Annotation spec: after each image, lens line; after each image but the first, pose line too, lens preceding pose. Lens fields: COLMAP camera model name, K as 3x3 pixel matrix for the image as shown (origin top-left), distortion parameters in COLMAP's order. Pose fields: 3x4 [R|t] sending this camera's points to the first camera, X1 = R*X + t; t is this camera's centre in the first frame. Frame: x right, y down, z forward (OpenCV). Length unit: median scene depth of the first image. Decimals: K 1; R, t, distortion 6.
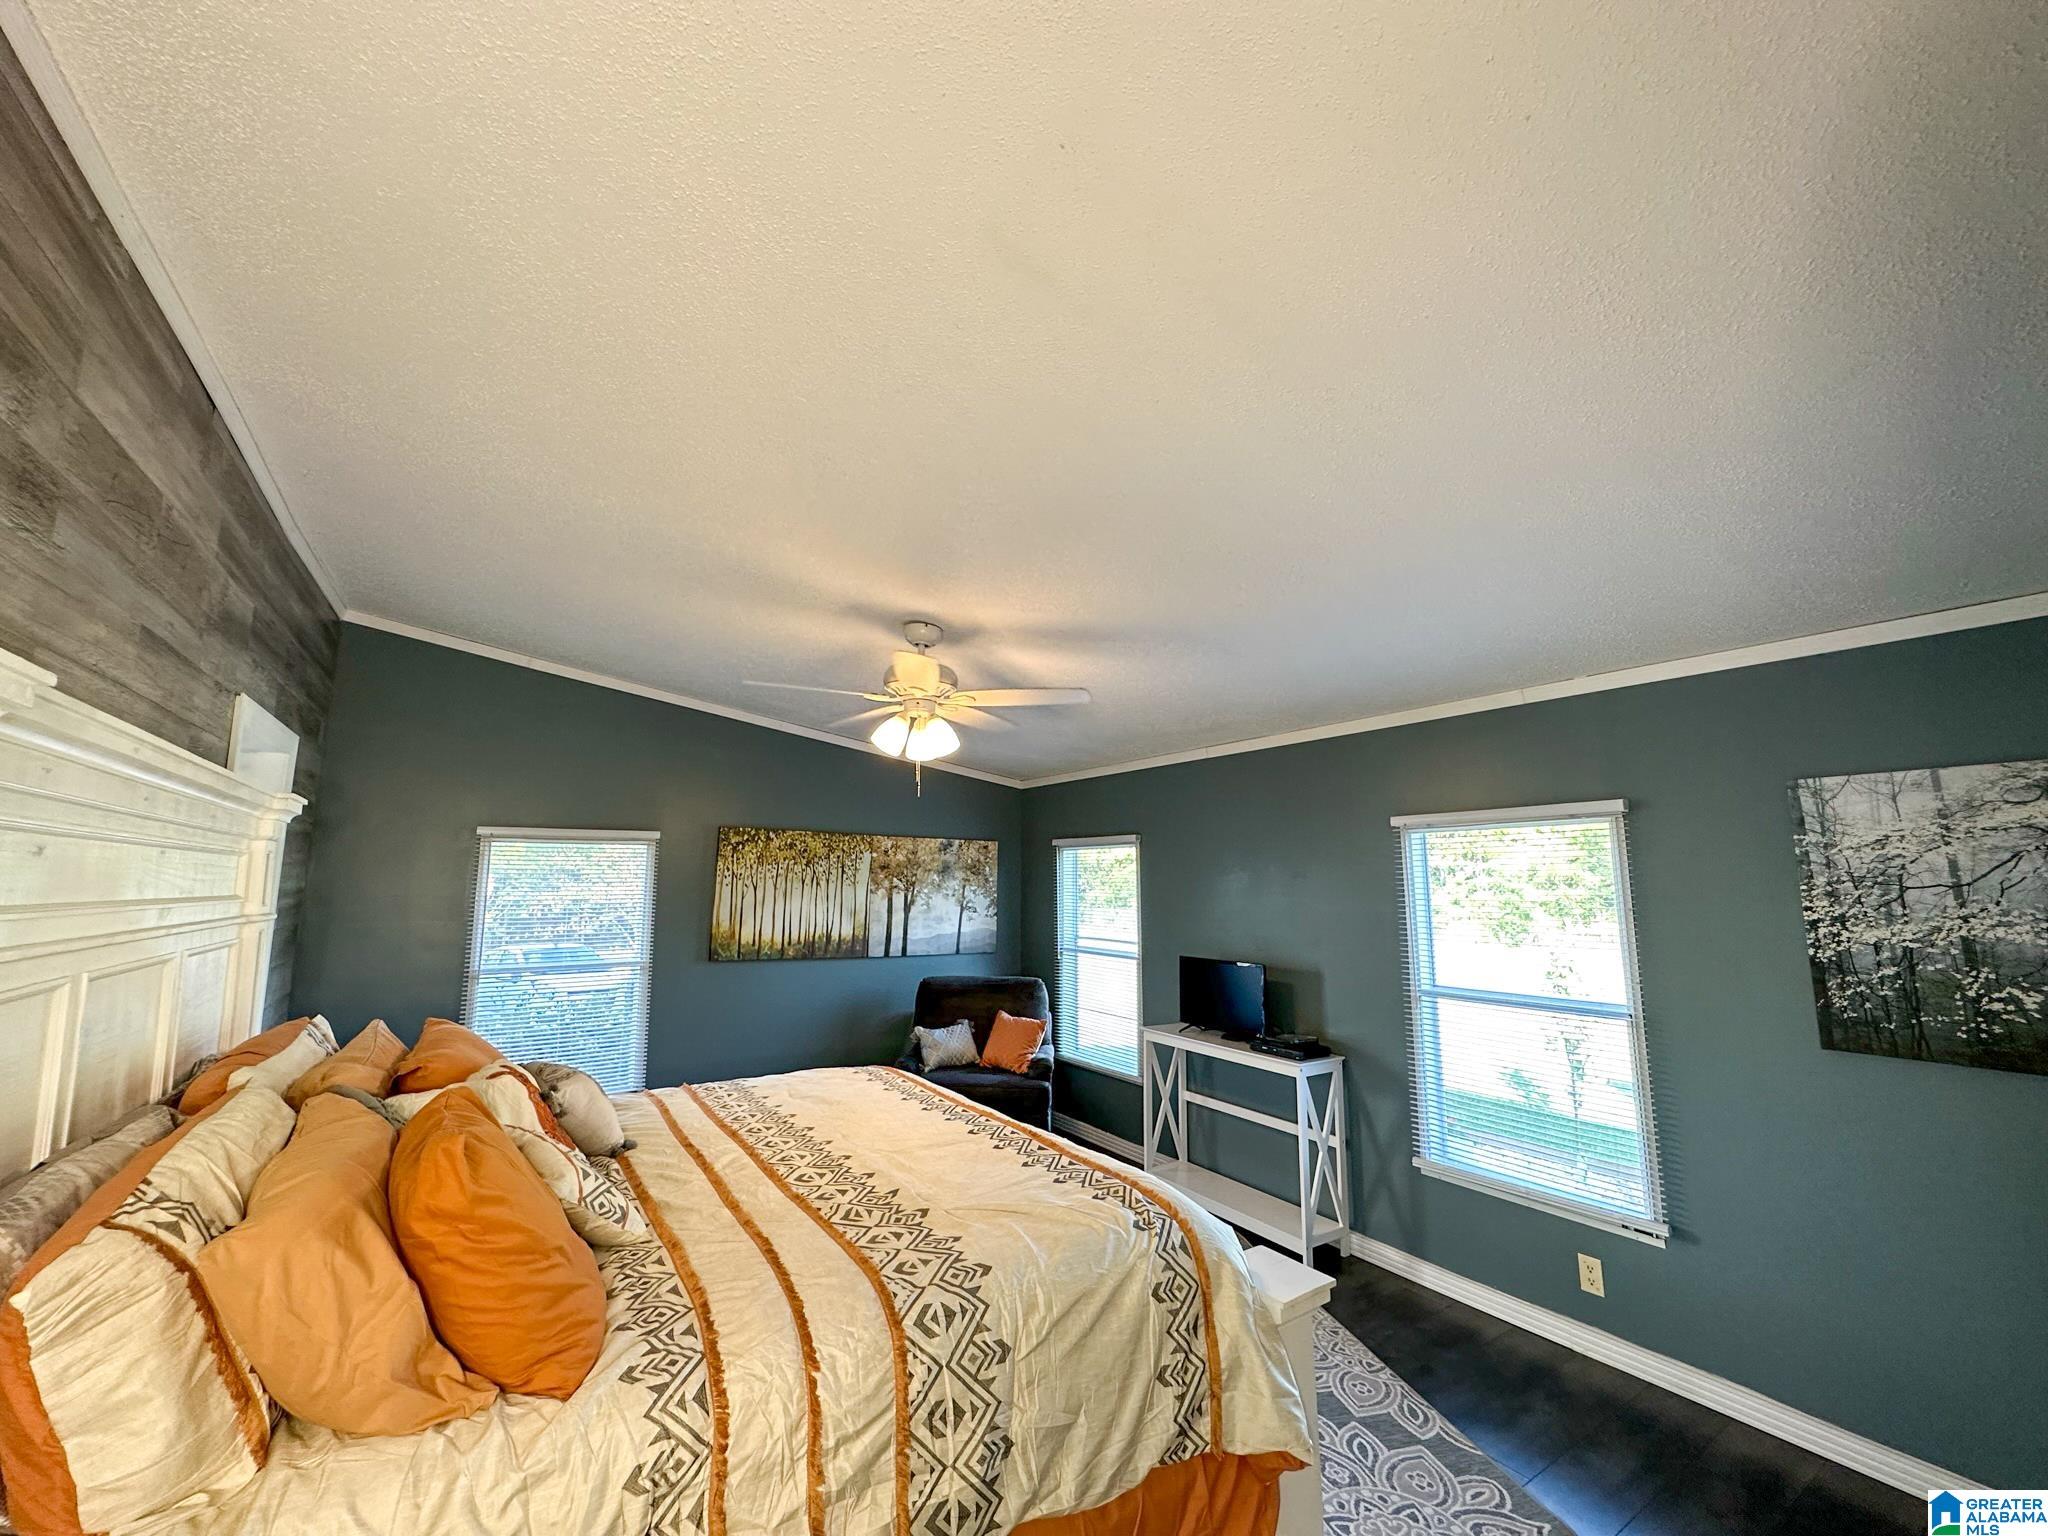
lens RADIAL K [[808.1, 0, 1042.6], [0, 808.1, 767.3], [0, 0, 1]] dist [0.000885, 0.000305]
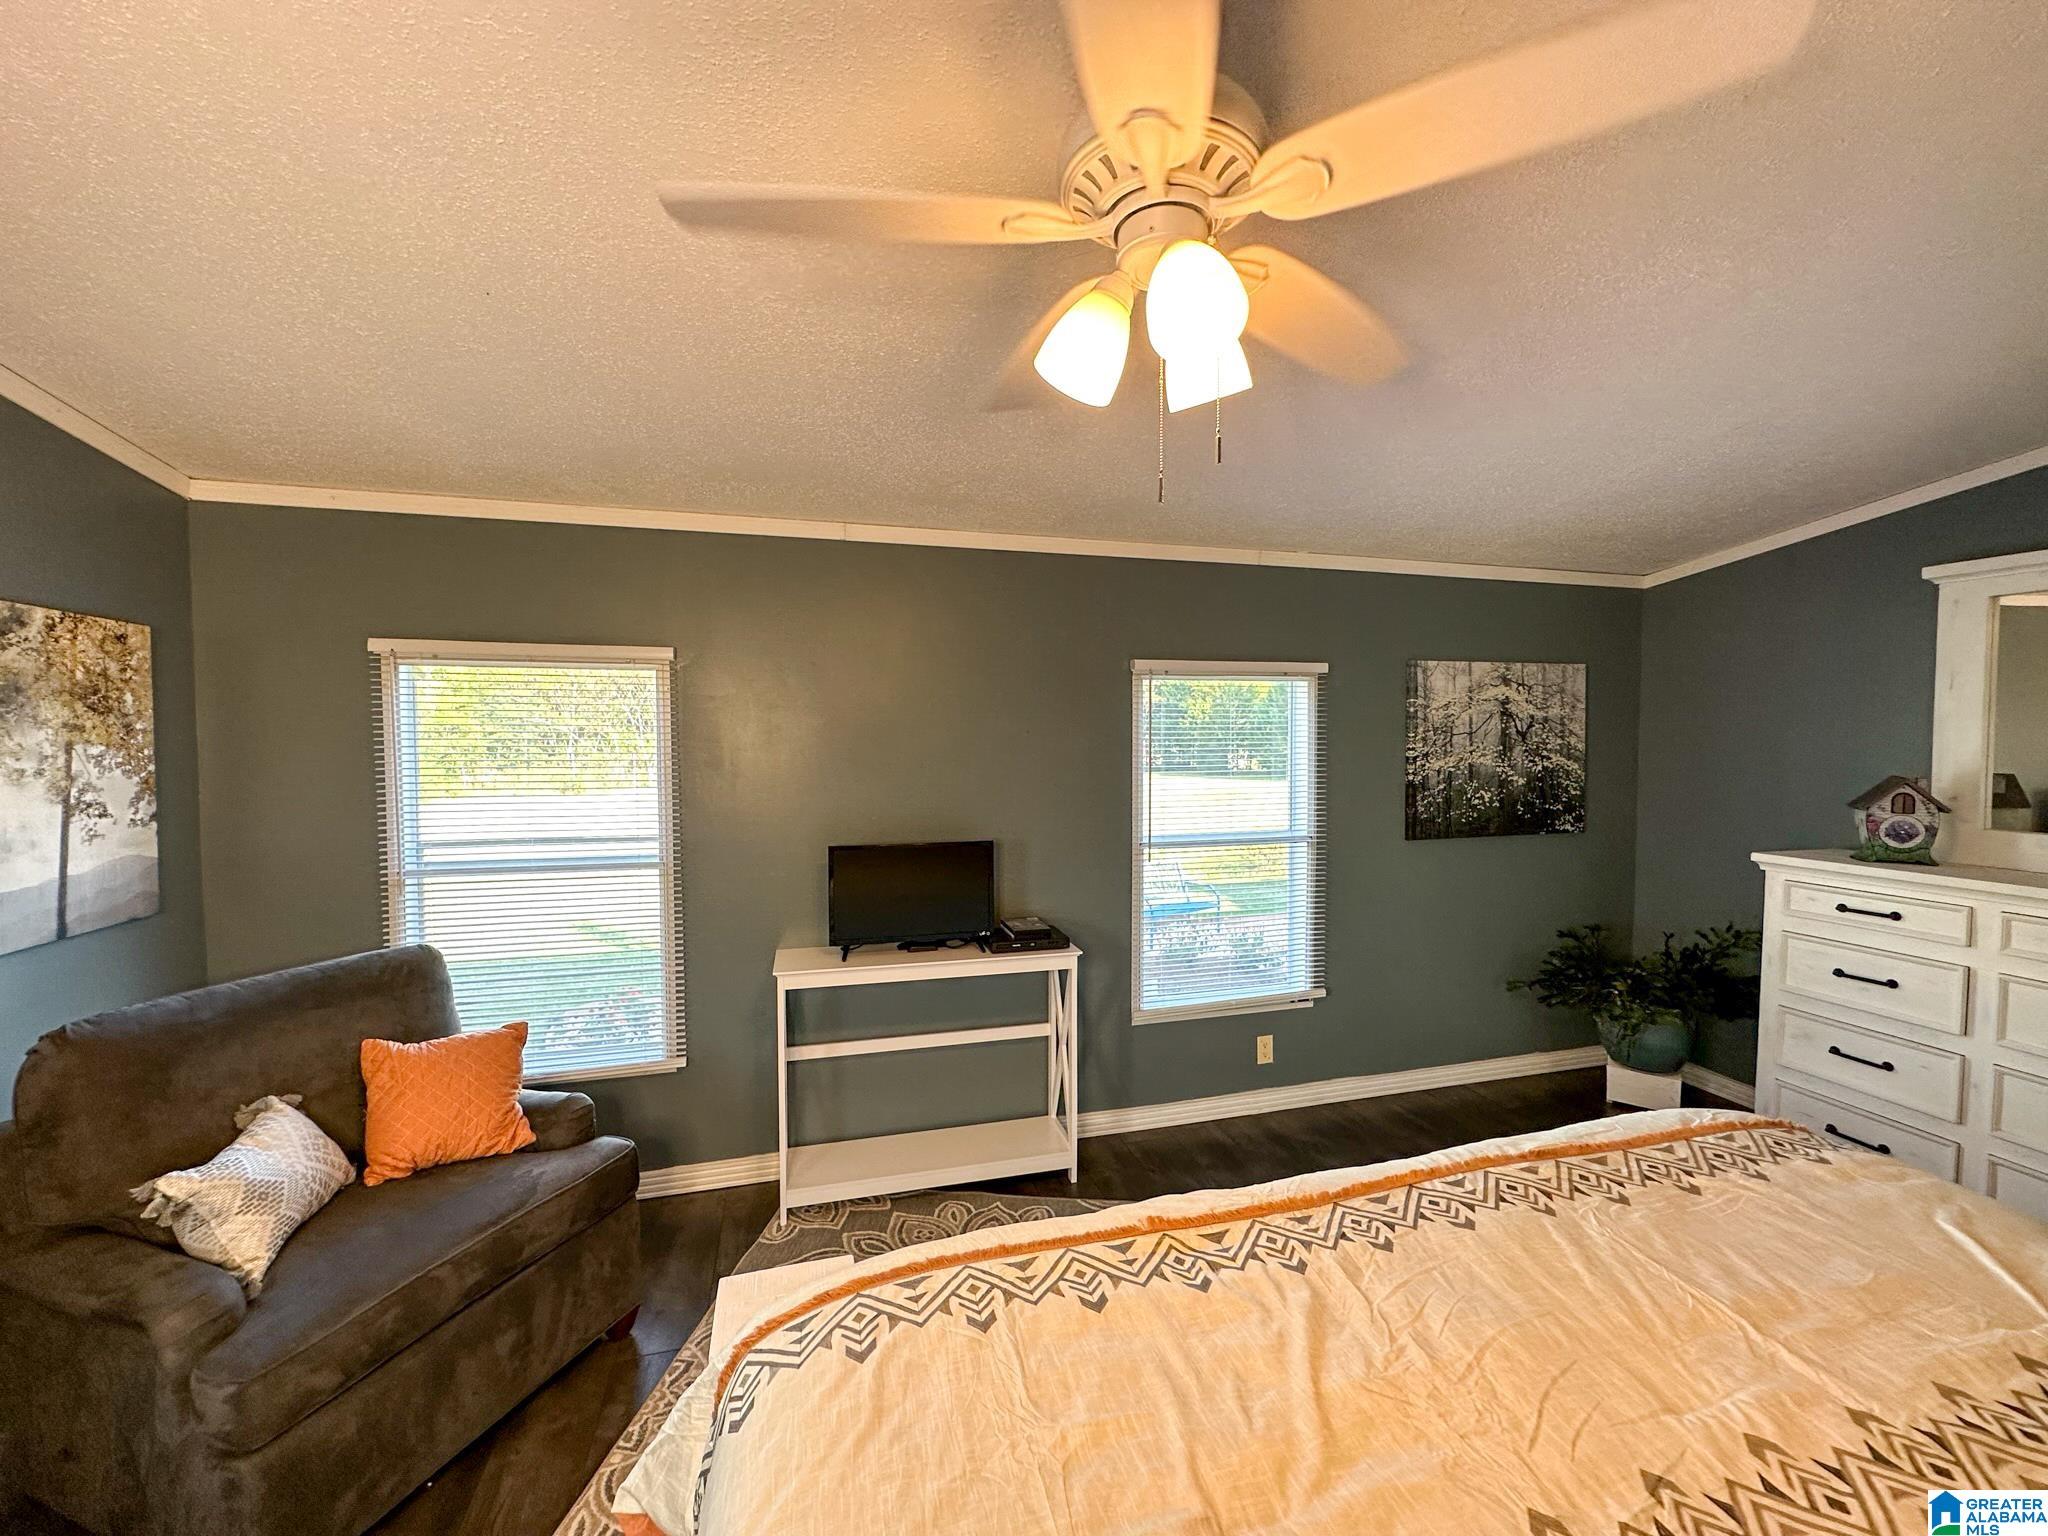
lens RADIAL K [[819.9, 0, 1022.2], [0, 819.9, 766.7], [0, 0, 1]] dist [-0.001694, 0.000578]
pose [[0.325060, -0.045900, 0.944579, -0.594537], [-0.133399, 0.986609, 0.093849, 0.138665], [-0.936238, -0.156513, 0.314584, 1.022126]]
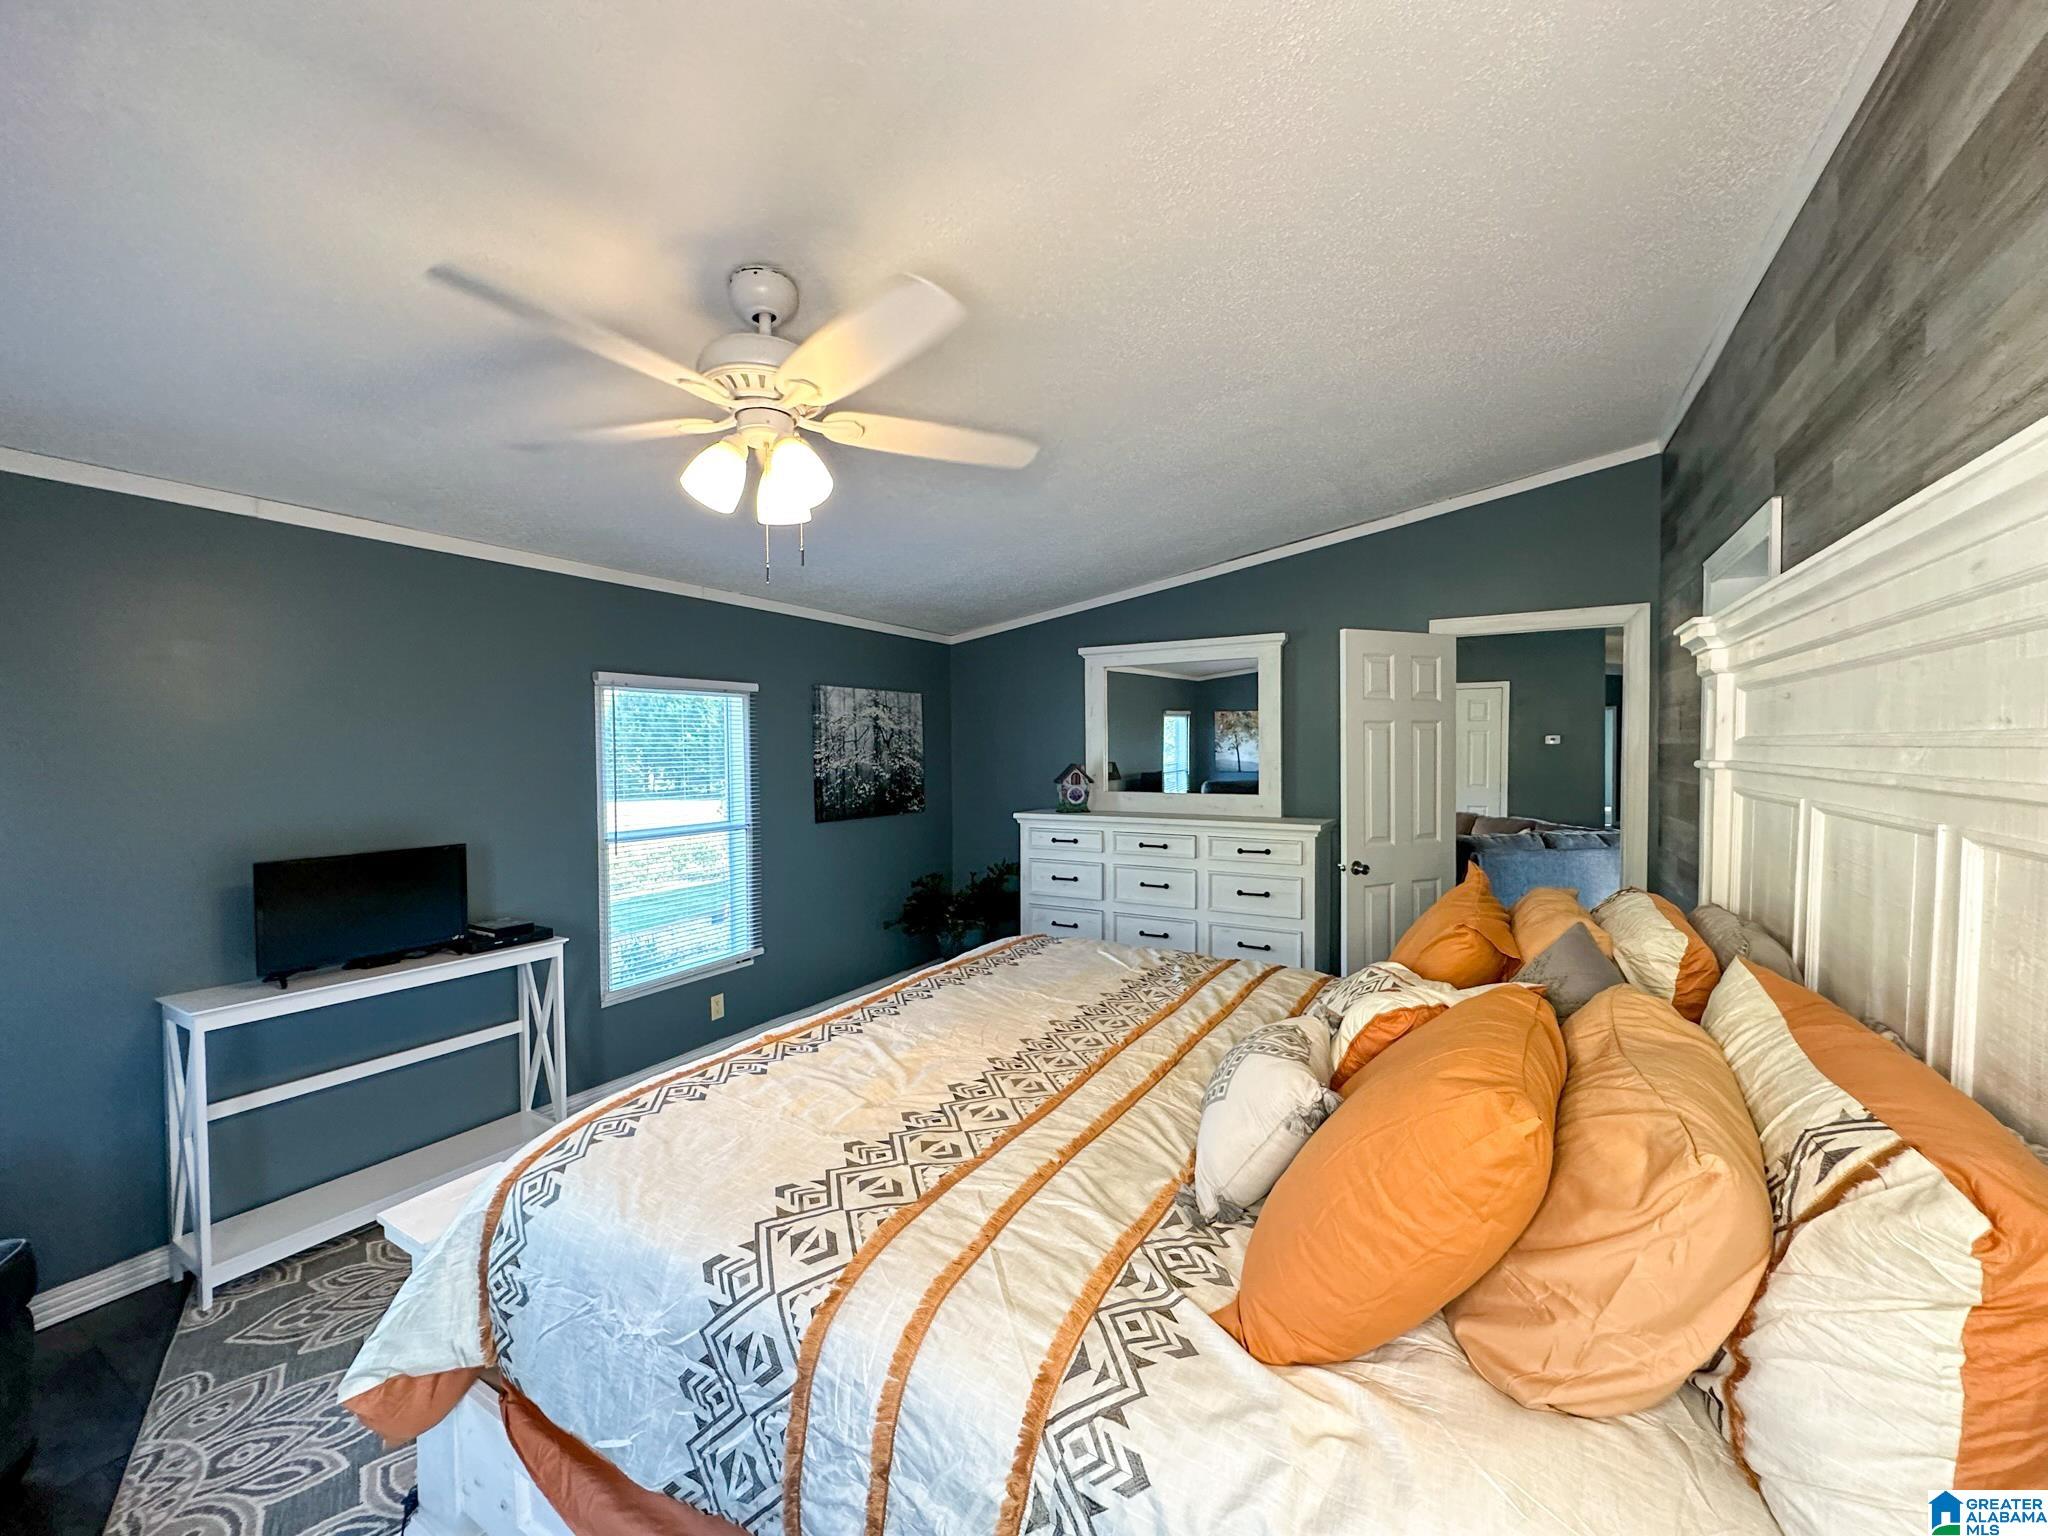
lens RADIAL K [[819.9, 0, 1022.2], [0, 819.9, 766.7], [0, 0, 1]] dist [-0.001694, 0.000578]
pose [[-0.421159, -0.022622, 0.906705, -0.877881], [-0.126469, 0.991387, -0.034009, 0.182688], [-0.898126, -0.128993, -0.420393, 1.184928]]
